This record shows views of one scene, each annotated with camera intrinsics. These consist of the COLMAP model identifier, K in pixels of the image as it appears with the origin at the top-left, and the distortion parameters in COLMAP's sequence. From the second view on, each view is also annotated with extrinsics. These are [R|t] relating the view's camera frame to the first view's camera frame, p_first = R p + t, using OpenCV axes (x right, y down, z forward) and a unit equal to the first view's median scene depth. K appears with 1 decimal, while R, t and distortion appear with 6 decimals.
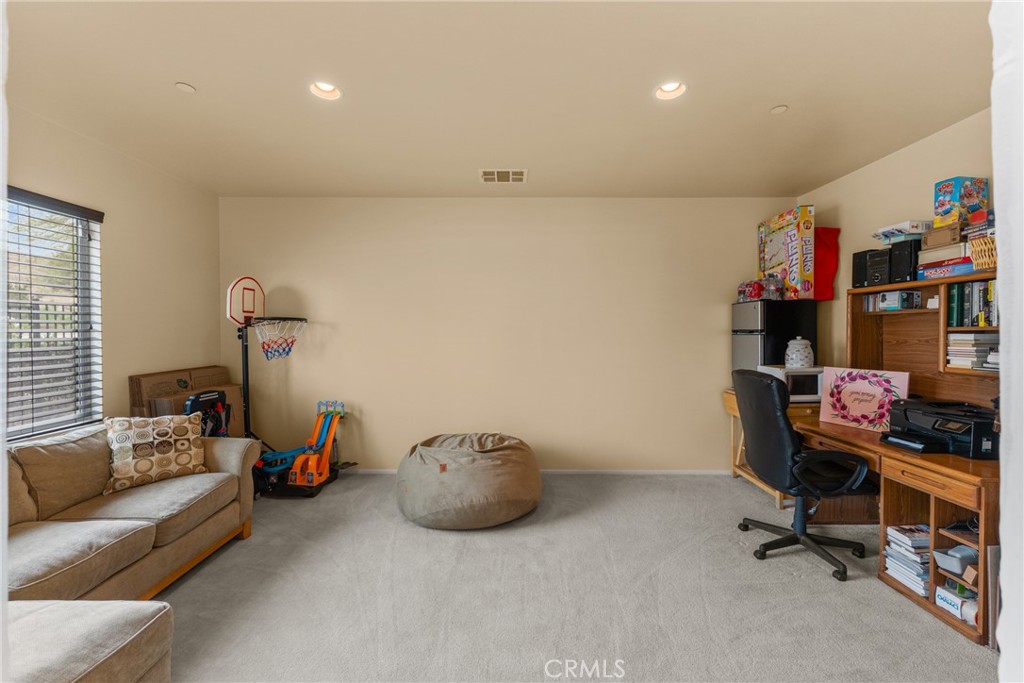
lens RADIAL K [[411.1, 0, 509.1], [0, 411.1, 339.1], [0, 0, 1]] dist [0.002257, -0.000949]
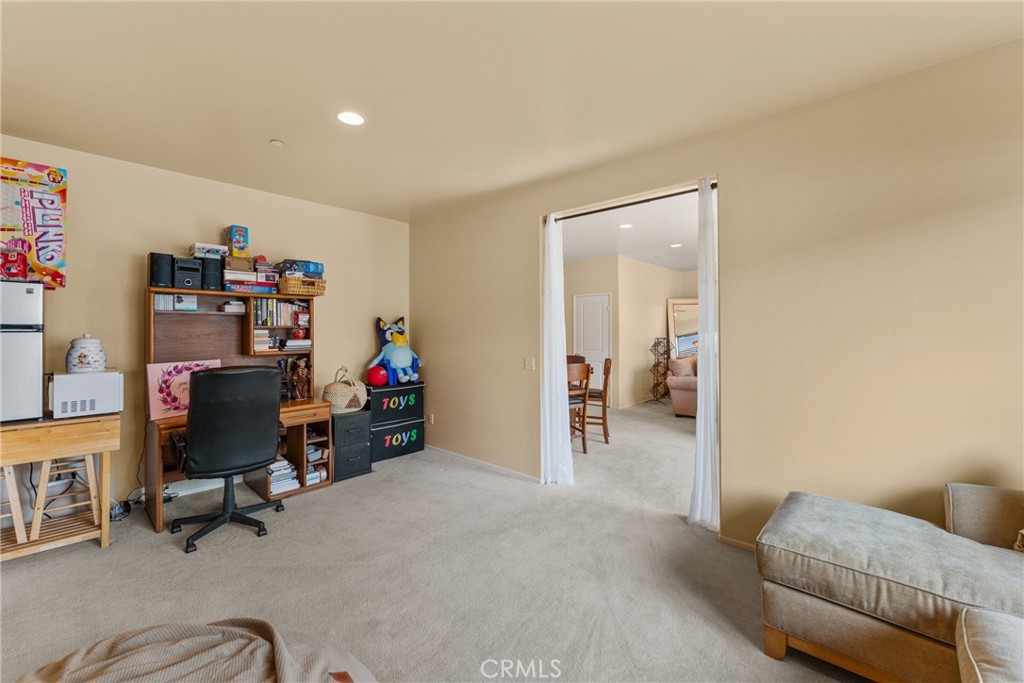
lens RADIAL K [[411.1, 0, 509.4], [0, 411.1, 332.3], [0, 0, 1]] dist [0.002257, -0.000949]
pose [[-0.731940, -0.000094, 0.681369, -0.556307], [0.014005, 0.999787, 0.015182, -0.011963], [-0.681225, 0.020655, -0.731783, 1.213137]]
